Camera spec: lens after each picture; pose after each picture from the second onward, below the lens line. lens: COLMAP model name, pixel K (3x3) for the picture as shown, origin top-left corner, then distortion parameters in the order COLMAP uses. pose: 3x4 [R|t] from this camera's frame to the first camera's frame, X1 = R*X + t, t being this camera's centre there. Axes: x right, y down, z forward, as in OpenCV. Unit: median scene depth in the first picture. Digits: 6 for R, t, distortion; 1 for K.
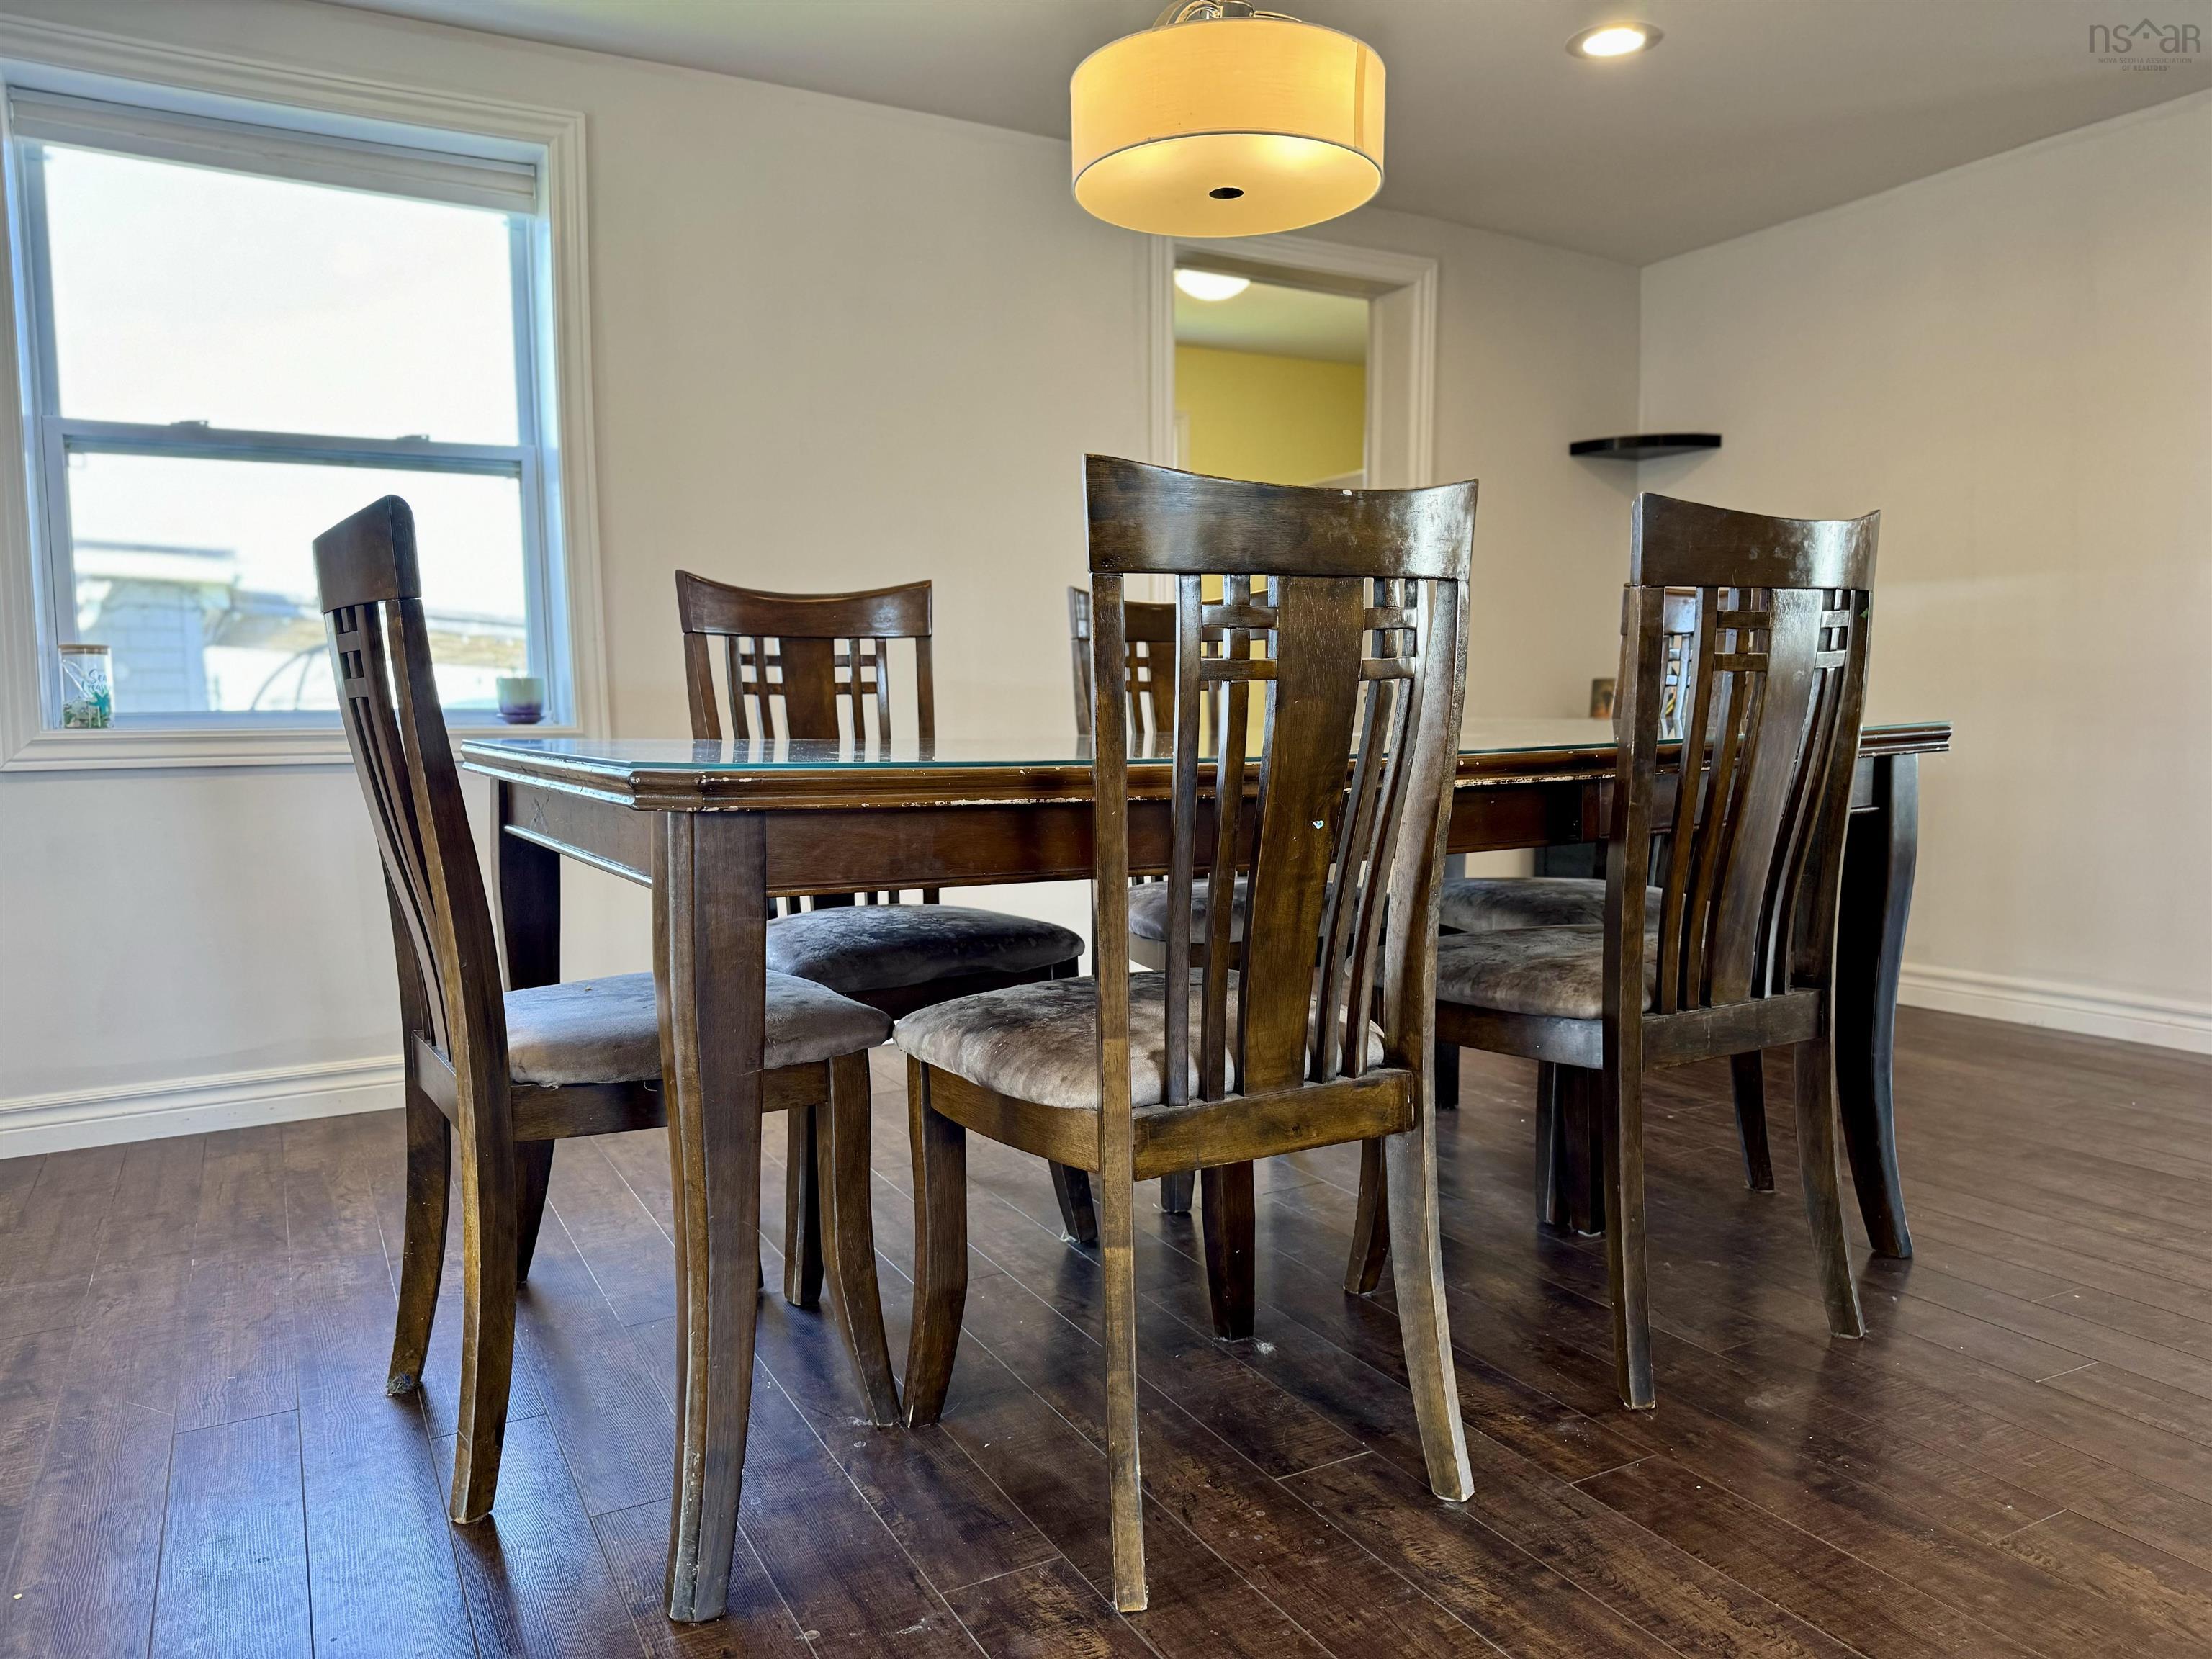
lens RADIAL K [[1553.1, 0, 1106.0], [0, 1553.1, 829.5], [0, 0, 1]] dist [0.132649, -0.208429]
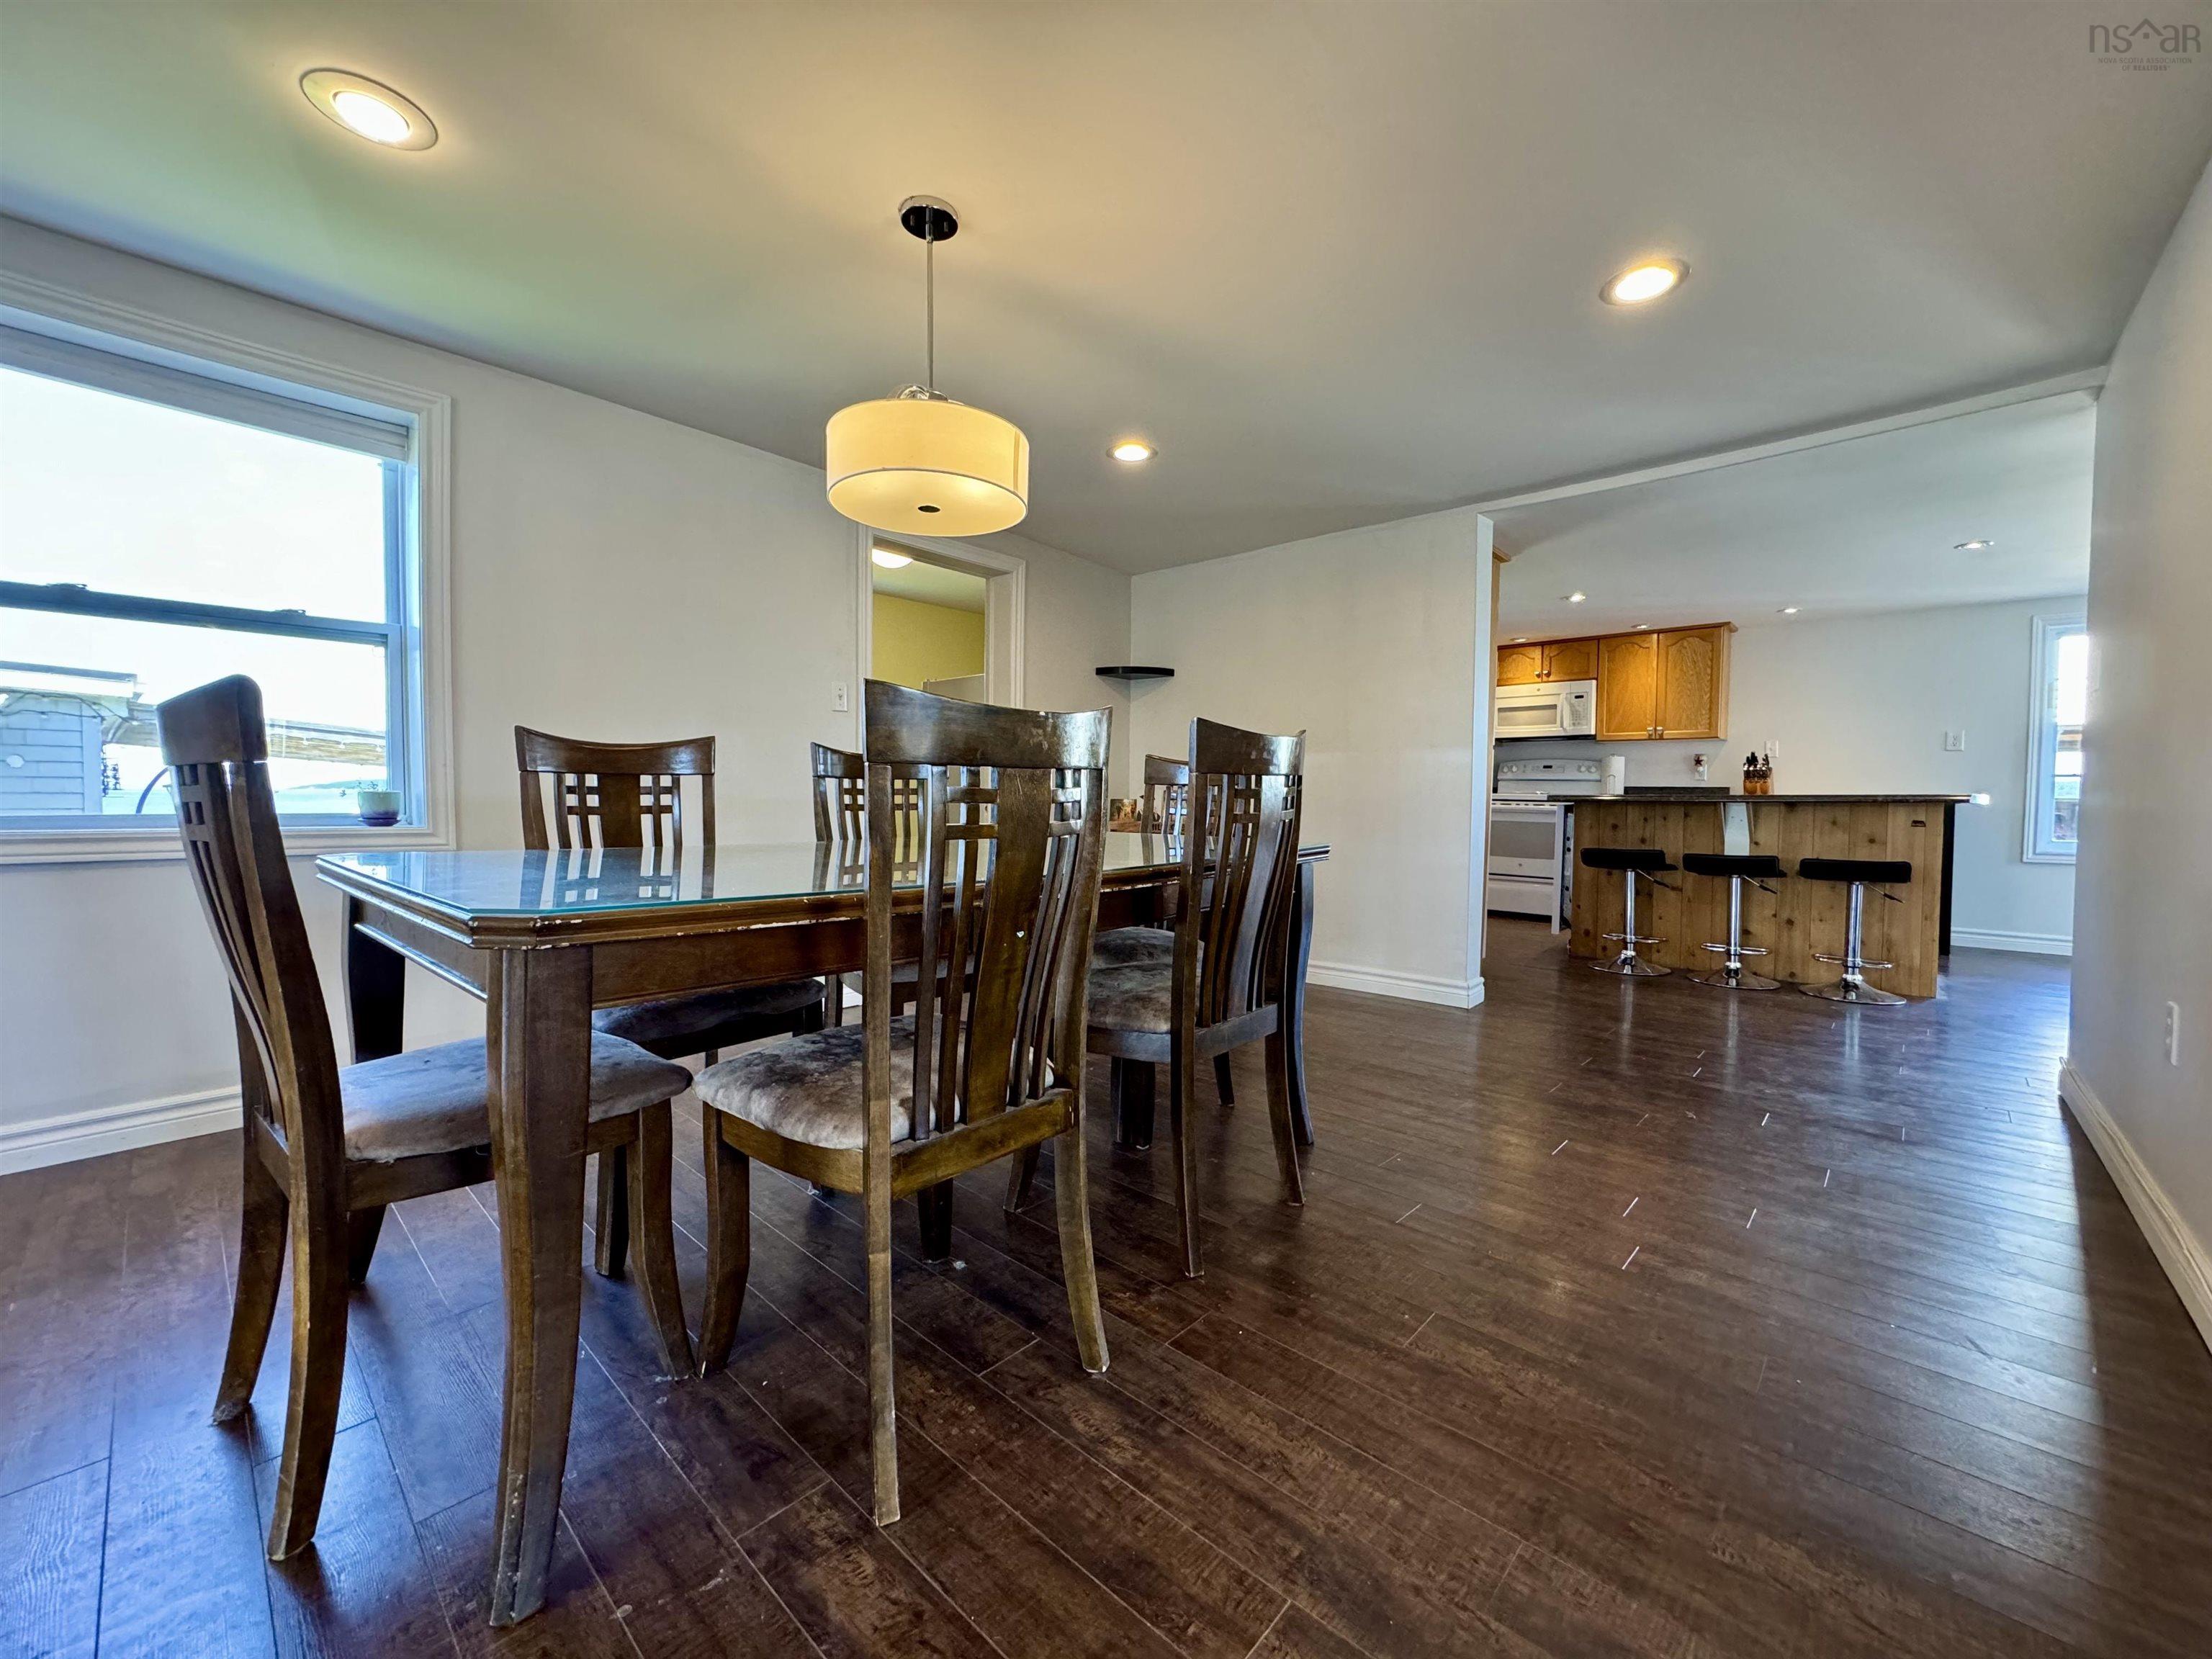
lens RADIAL K [[879.8, 0, 1108.2], [0, 879.8, 819.9], [0, 0, 1]] dist [0.000660, 0.000850]
pose [[0.945540, 0.010523, 0.325335, -0.048876], [0.006269, 0.998703, -0.050522, -0.060021], [-0.325445, 0.049810, 0.944248, 0.163380]]
